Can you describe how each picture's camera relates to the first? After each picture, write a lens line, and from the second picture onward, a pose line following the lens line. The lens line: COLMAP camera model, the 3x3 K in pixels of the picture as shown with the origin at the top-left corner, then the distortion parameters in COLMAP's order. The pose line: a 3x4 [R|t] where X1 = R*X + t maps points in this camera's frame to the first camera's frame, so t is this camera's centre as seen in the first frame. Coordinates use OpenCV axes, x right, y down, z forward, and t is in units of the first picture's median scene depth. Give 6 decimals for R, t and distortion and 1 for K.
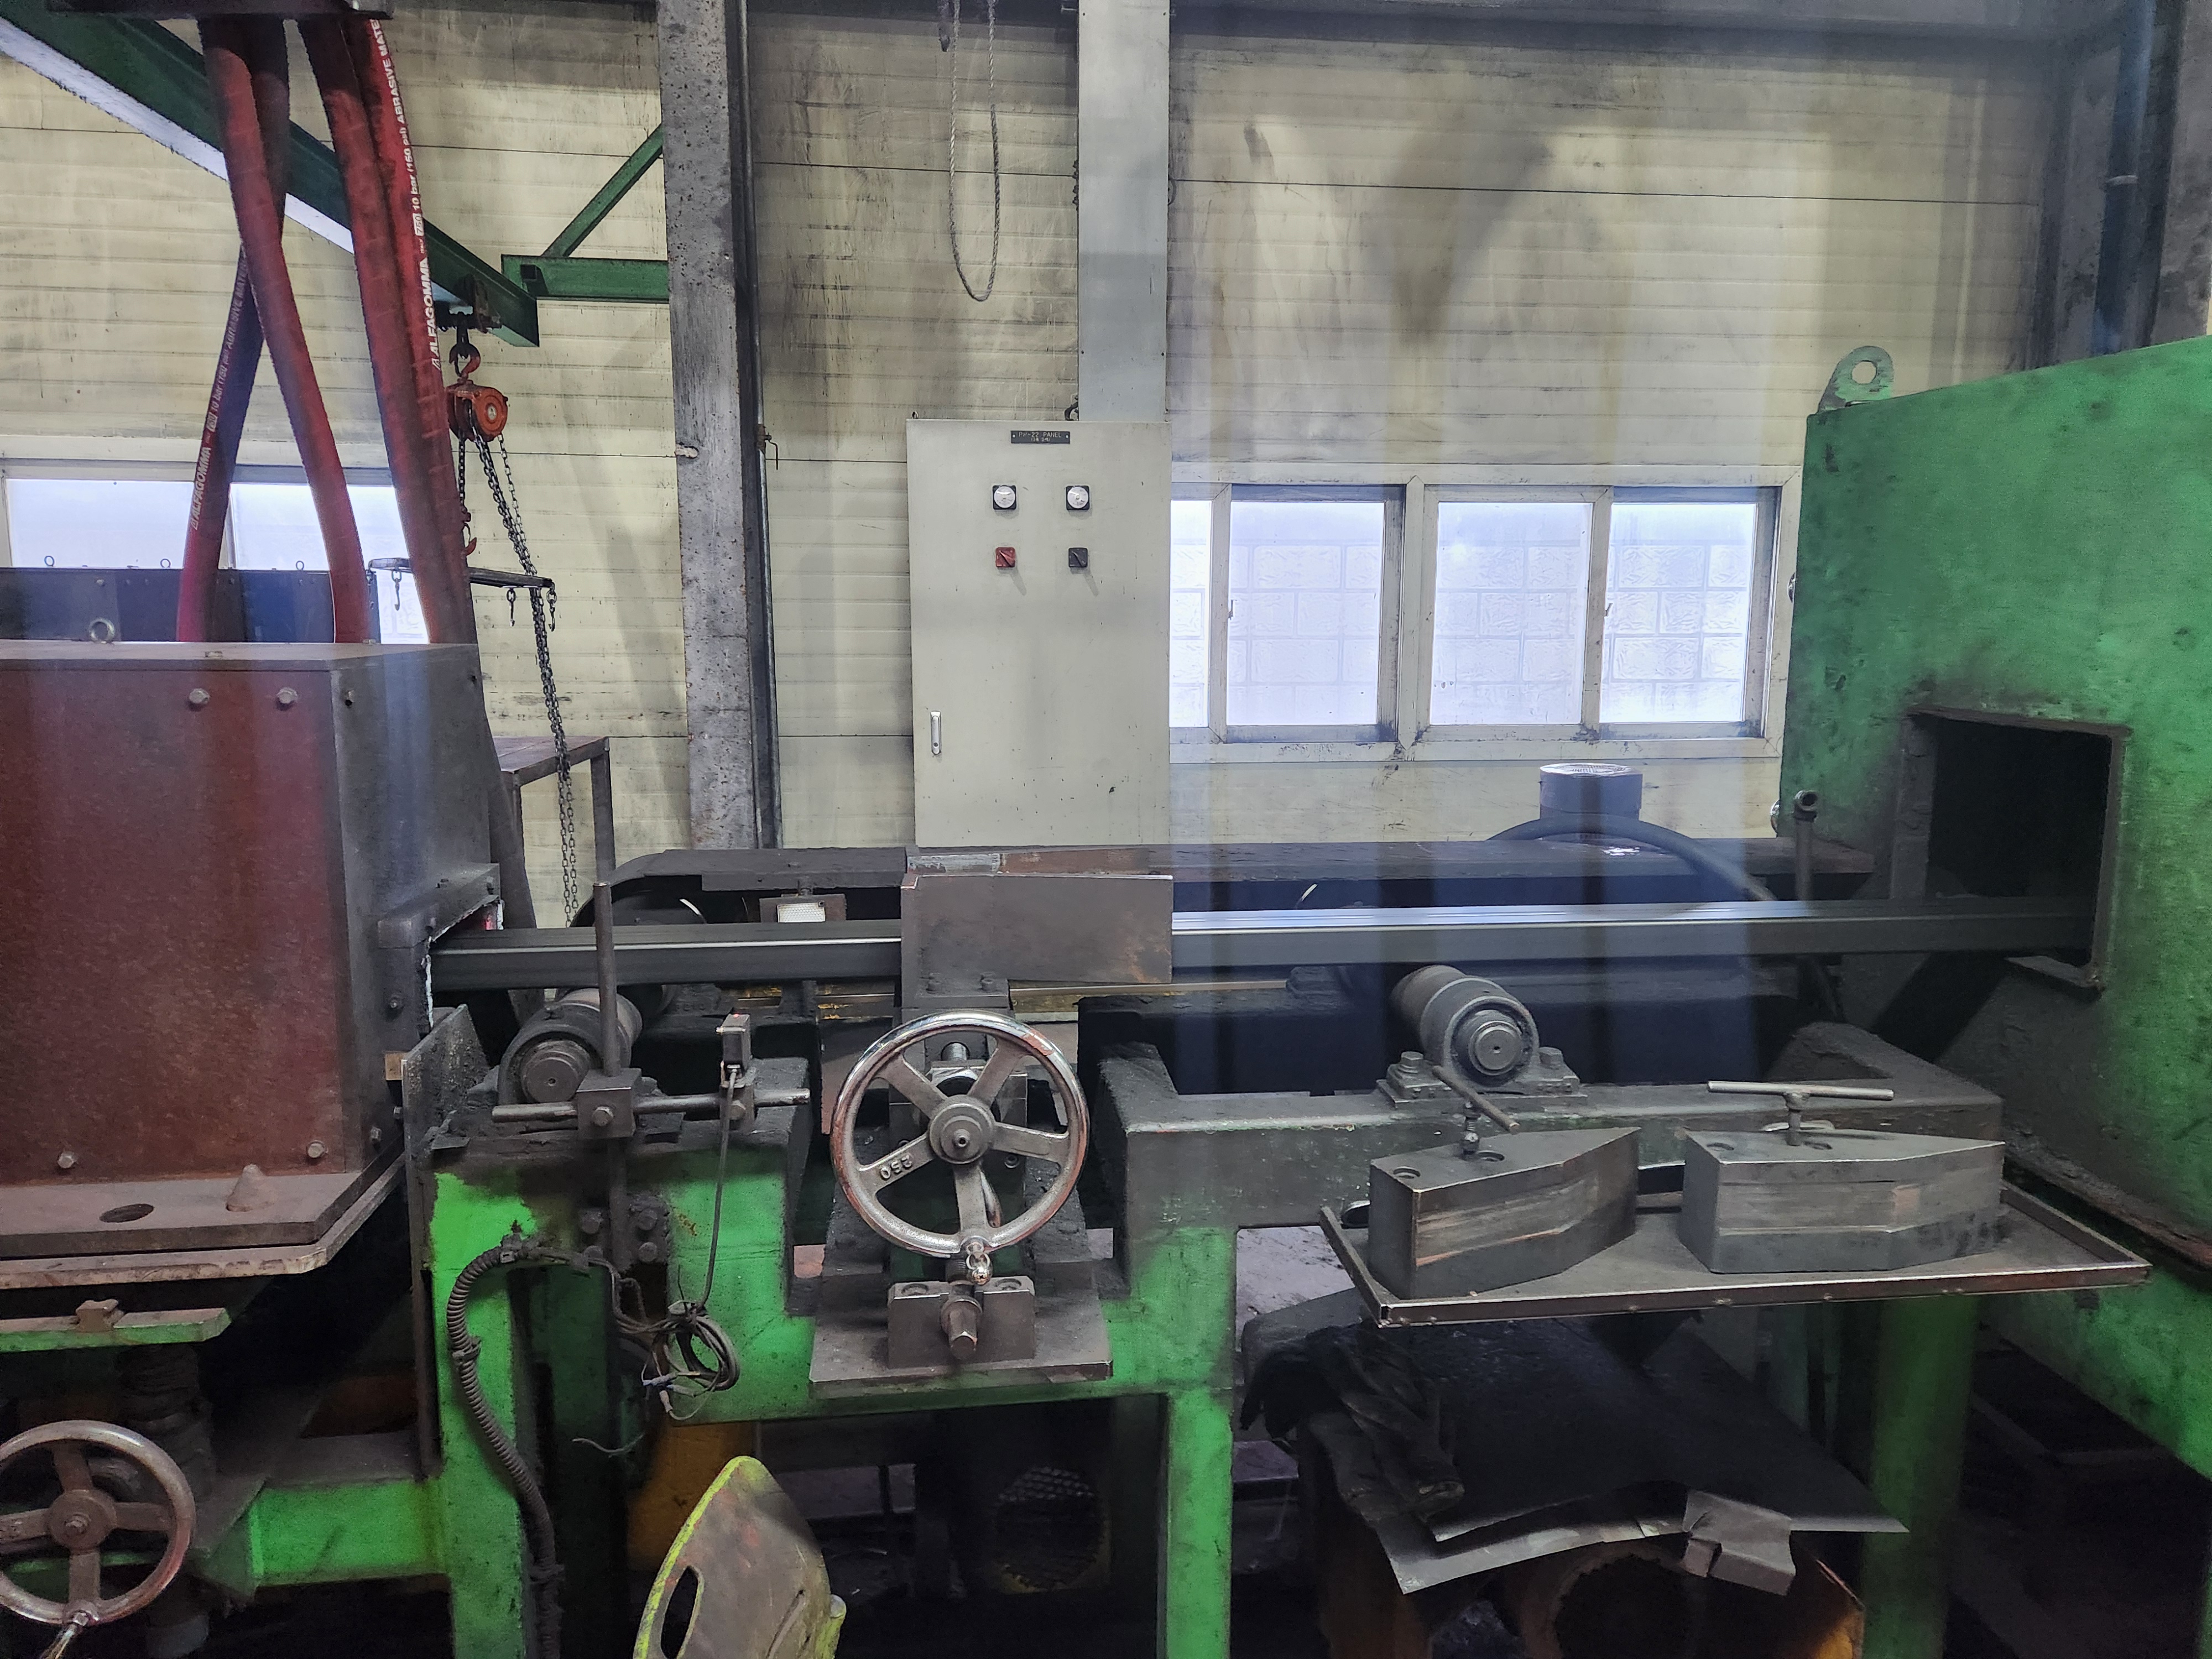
lens RADIAL K [[1473.5, 0, 1099.7], [0, 1473.5, 827.2], [0, 0, 1]] dist [0.075624, -0.054885]
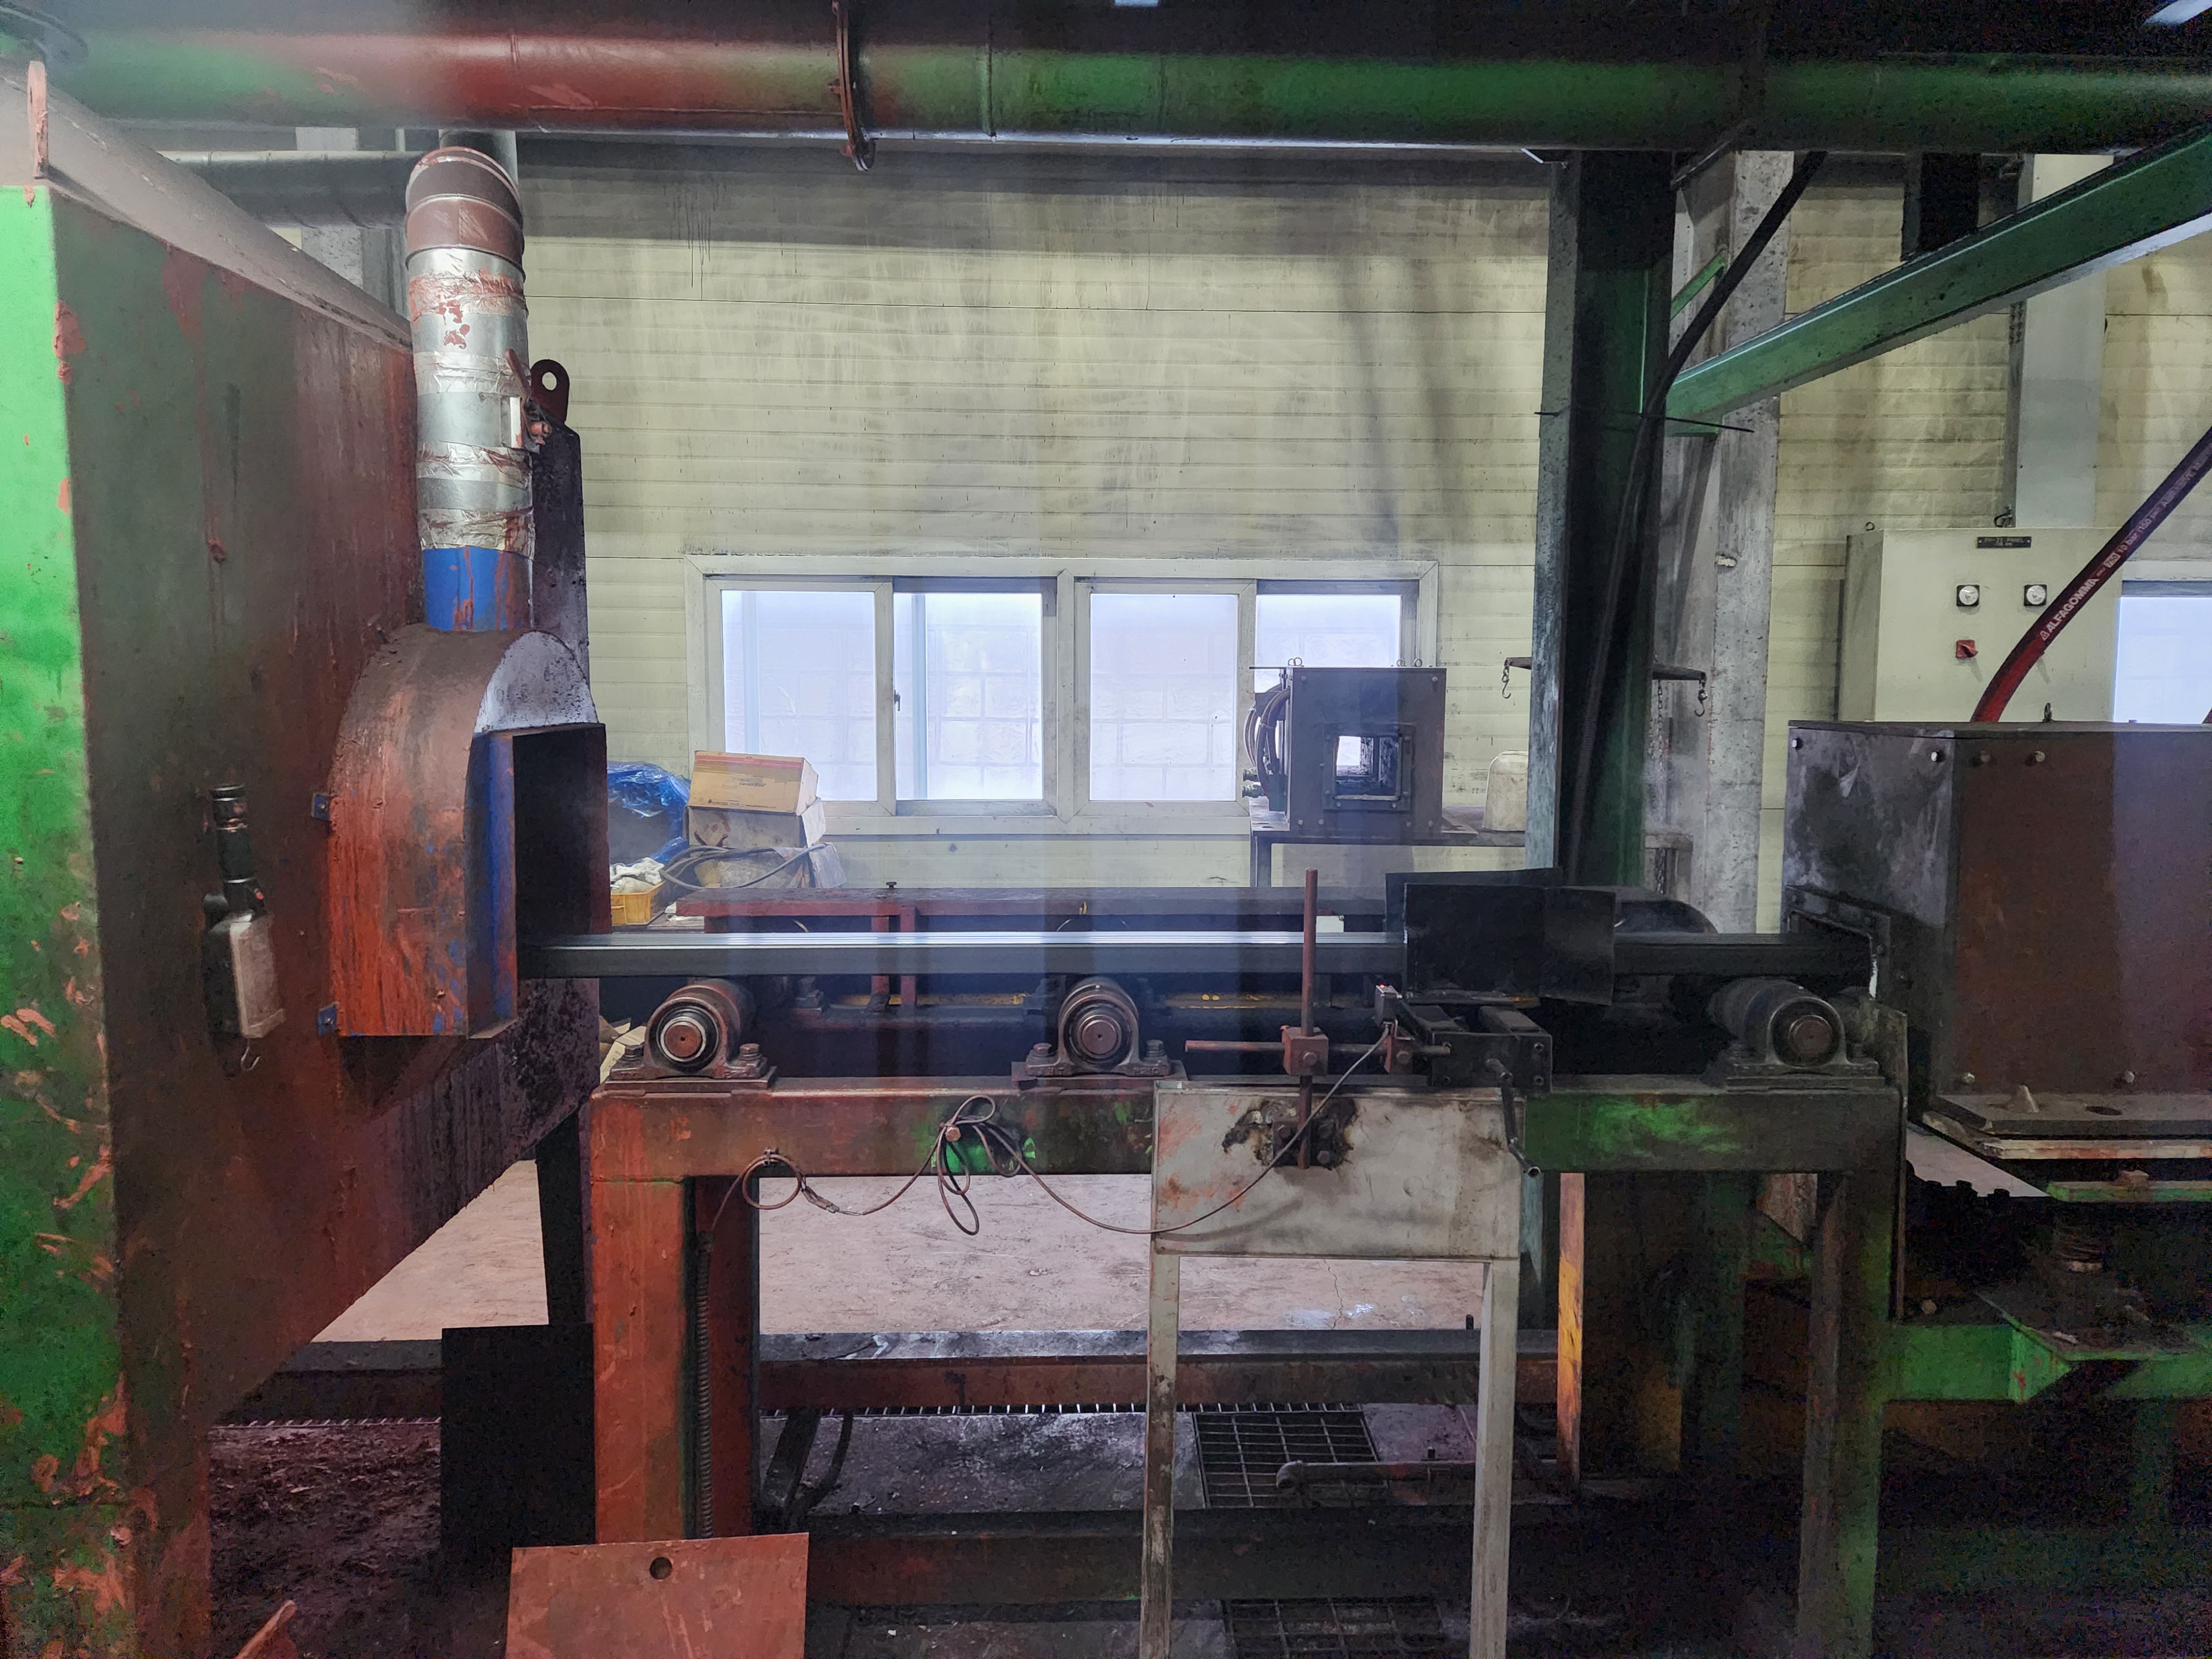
lens RADIAL K [[1473.5, 0, 1090.2], [0, 1473.5, 824.4], [0, 0, 1]] dist [0.075624, -0.054885]
pose [[0.996947, 0.007517, -0.077716, -0.634065], [-0.011790, 0.998435, -0.054669, 0.019532], [0.077183, 0.055419, 0.995476, -0.172403]]
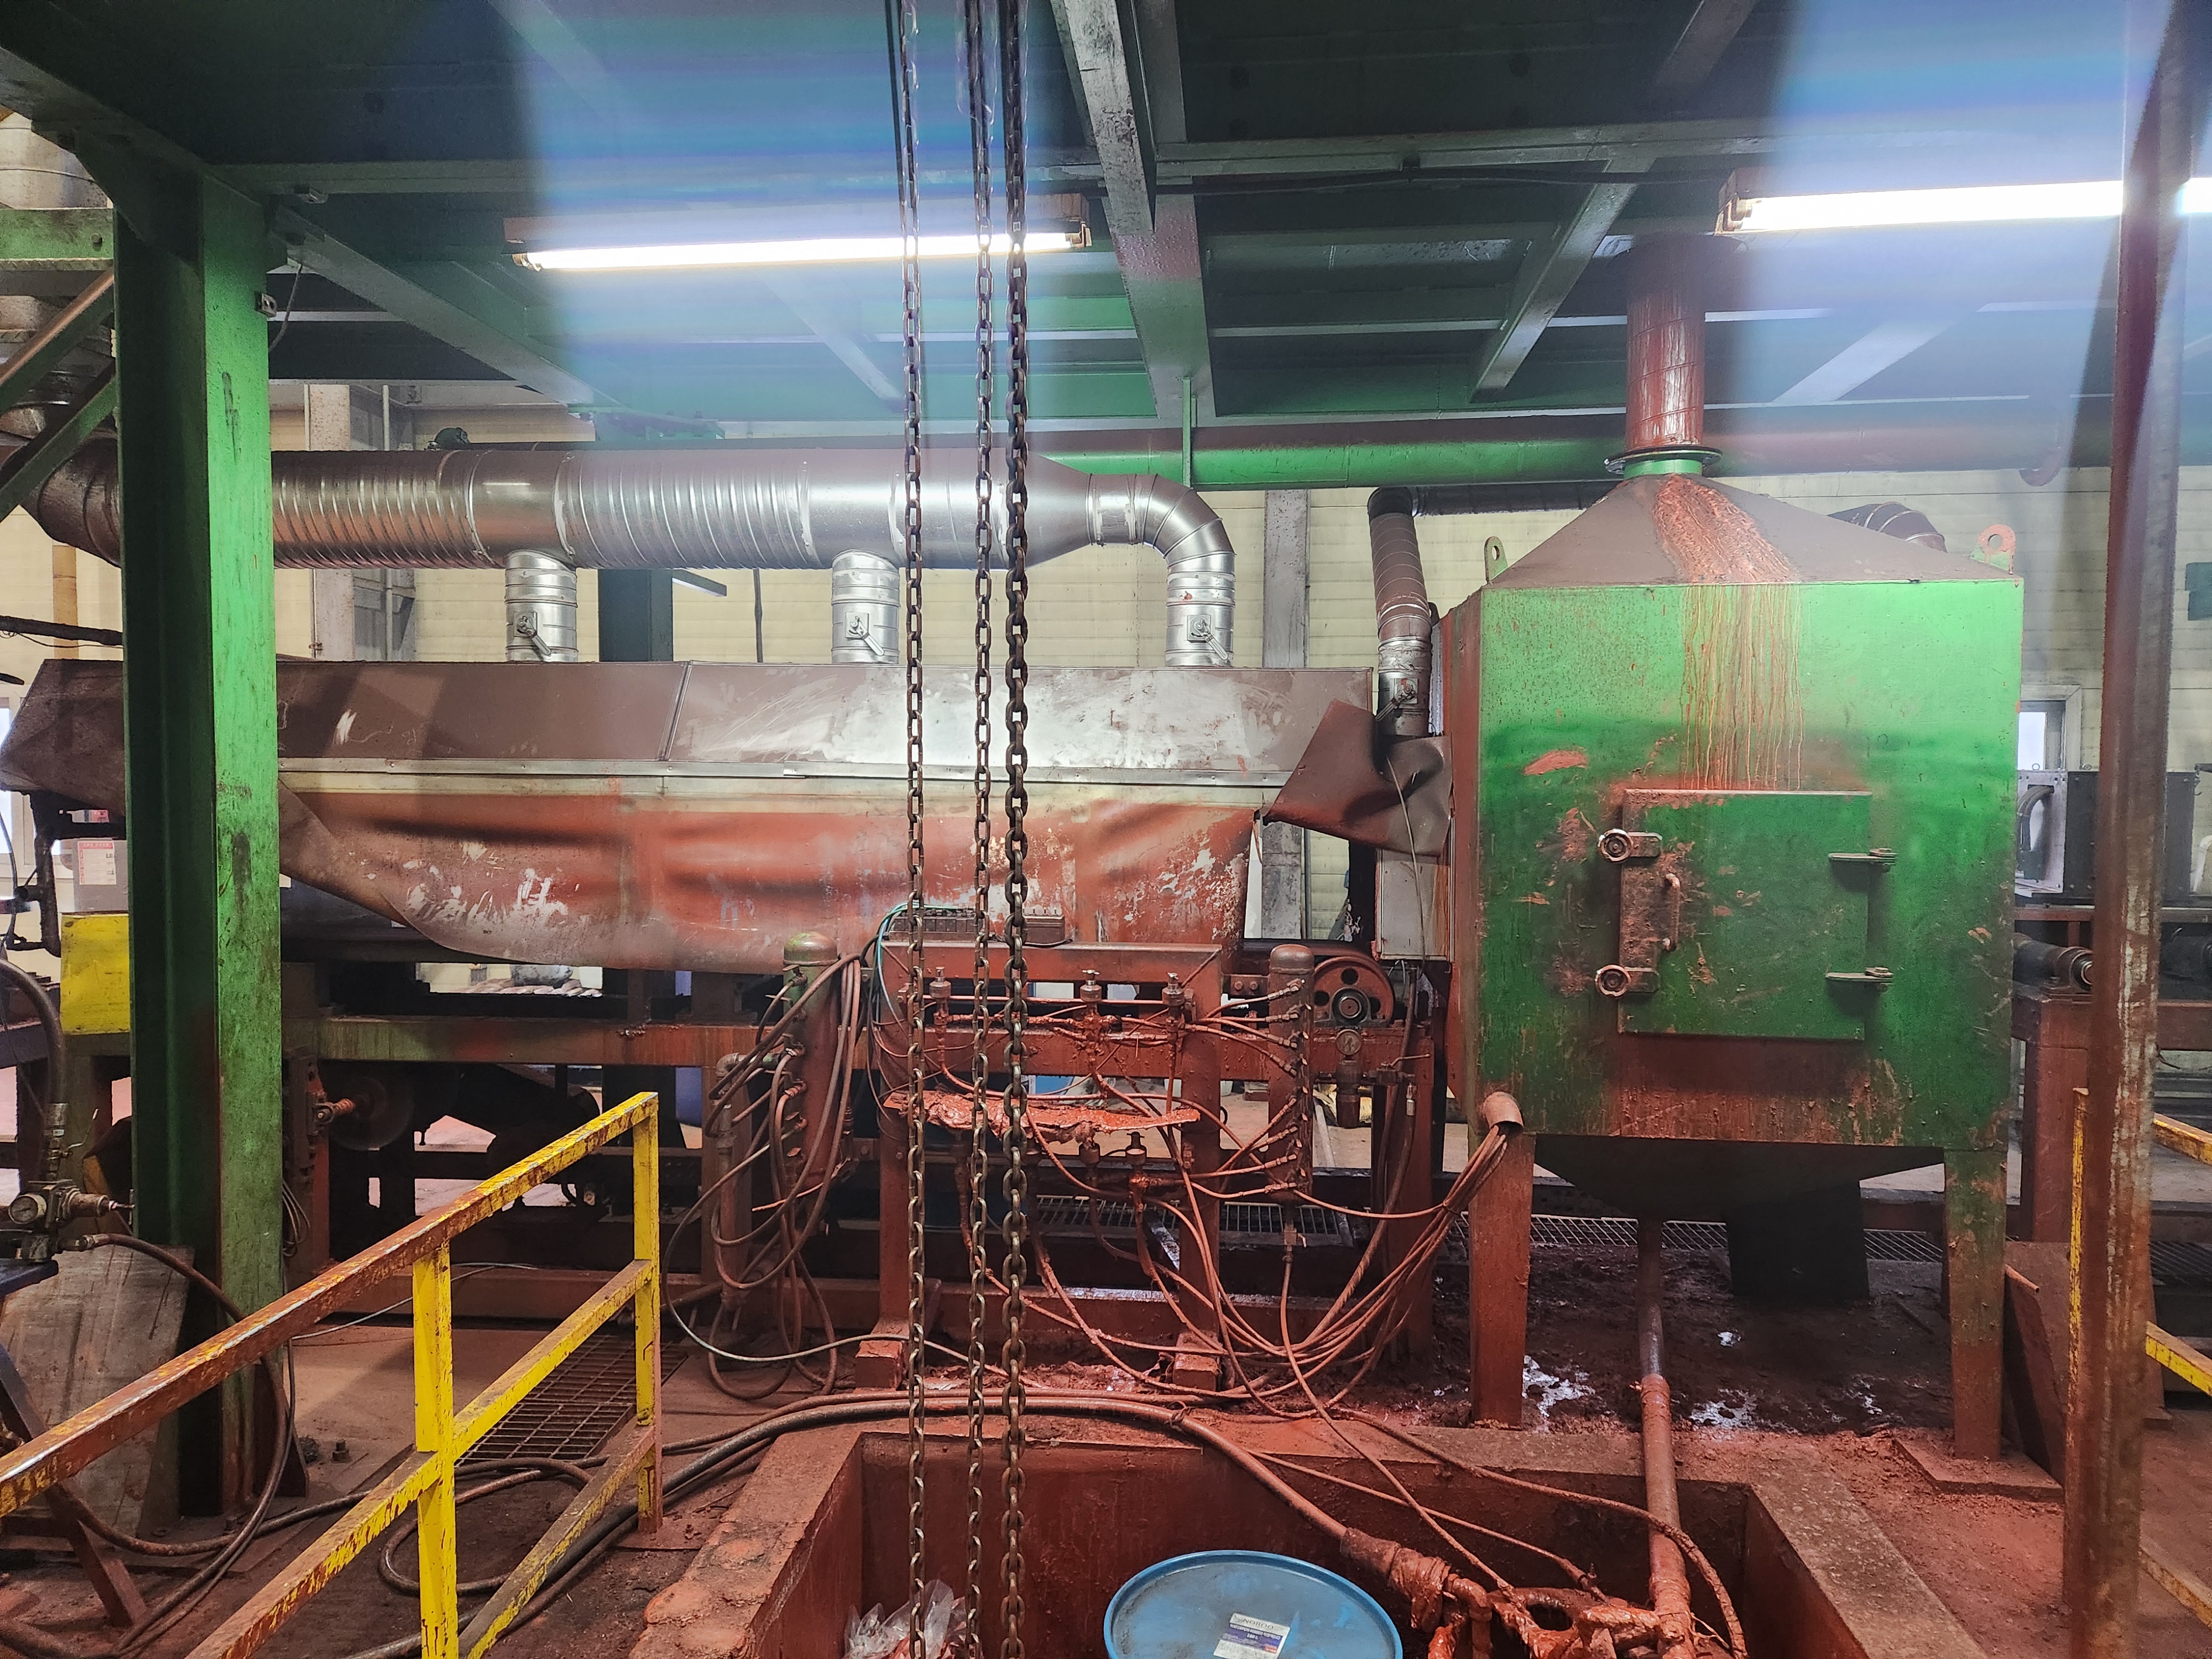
lens RADIAL K [[1473.5, 0, 1106.5], [0, 1473.5, 831.9], [0, 0, 1]] dist [0.075624, -0.054885]
pose [[0.979594, 0.016863, -0.200276, -1.115007], [-0.039040, 0.993459, -0.107309, 0.087193], [0.197157, 0.112939, 0.973845, -0.634037]]
